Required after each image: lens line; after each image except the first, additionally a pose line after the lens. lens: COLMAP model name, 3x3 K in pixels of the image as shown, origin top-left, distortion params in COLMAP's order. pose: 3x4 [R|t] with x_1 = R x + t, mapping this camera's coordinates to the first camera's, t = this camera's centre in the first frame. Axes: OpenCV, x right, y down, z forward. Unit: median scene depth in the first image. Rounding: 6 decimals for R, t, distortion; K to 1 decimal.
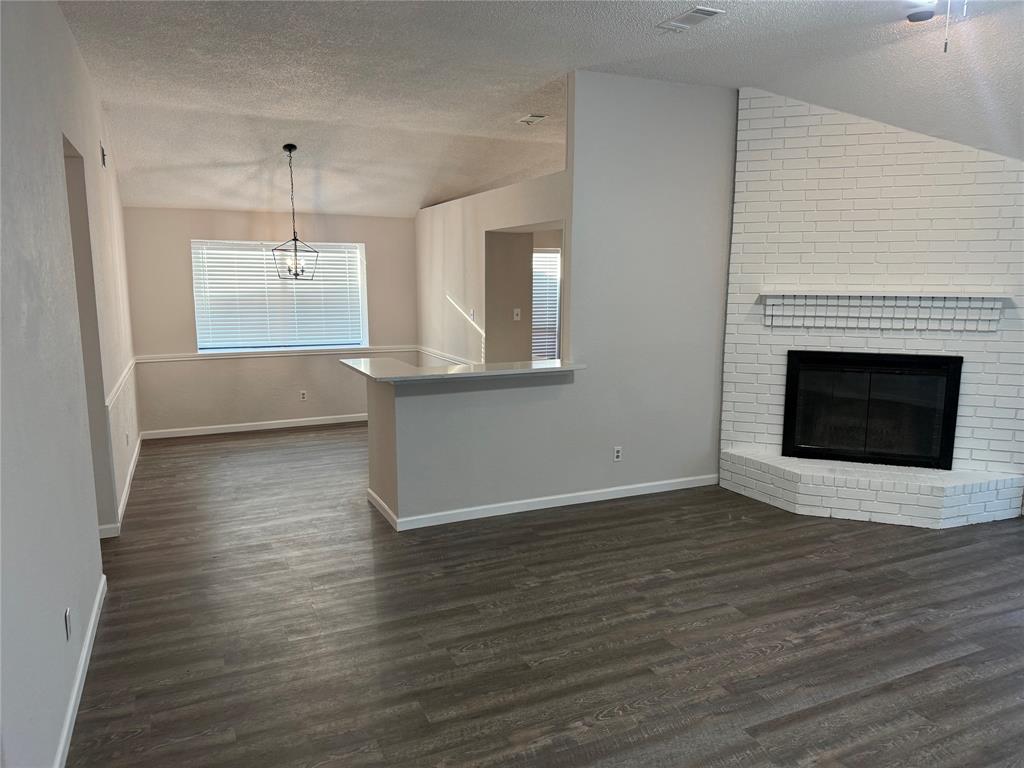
lens RADIAL K [[709.9, 0, 512.0], [0, 709.9, 384.0], [0, 0, 1]] dist [0.038752, -0.052951]
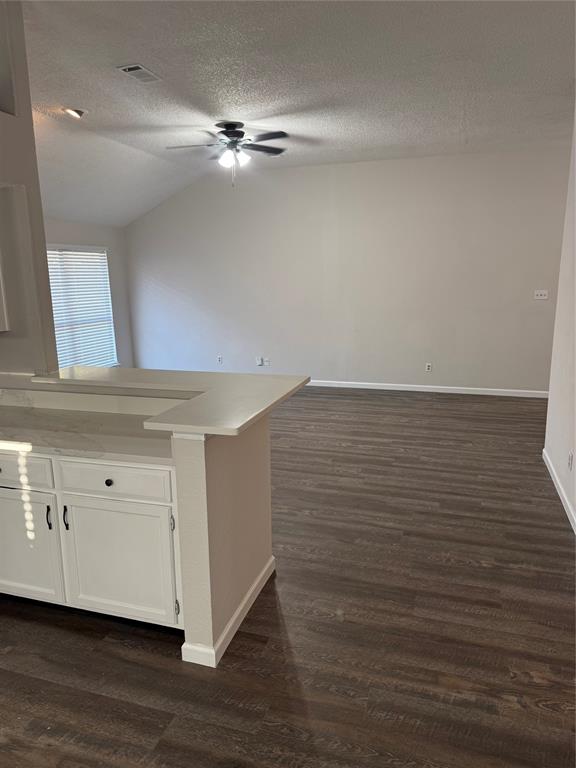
lens RADIAL K [[532.4, 0, 288.0], [0, 532.4, 384.0], [0, 0, 1]] dist [0.038752, -0.052951]
pose [[-0.738158, -0.133842, 0.661218, -0.572977], [0.103887, 0.945880, 0.307439, -0.201099], [-0.666581, 0.295631, -0.684305, 1.351388]]
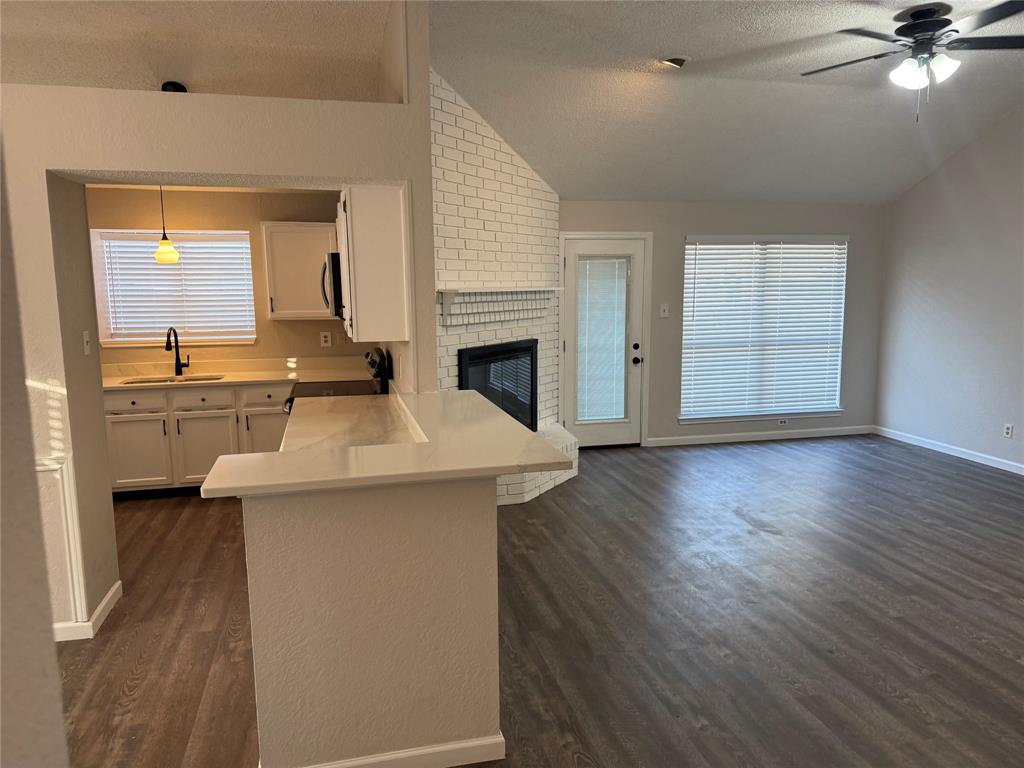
lens RADIAL K [[709.9, 0, 512.0], [0, 709.9, 384.0], [0, 0, 1]] dist [0.038752, -0.052951]
pose [[0.181032, -0.151302, 0.971769, -0.629320], [0.141691, 0.981799, 0.126468, -0.130314], [-0.973217, 0.114797, 0.199175, 0.854243]]
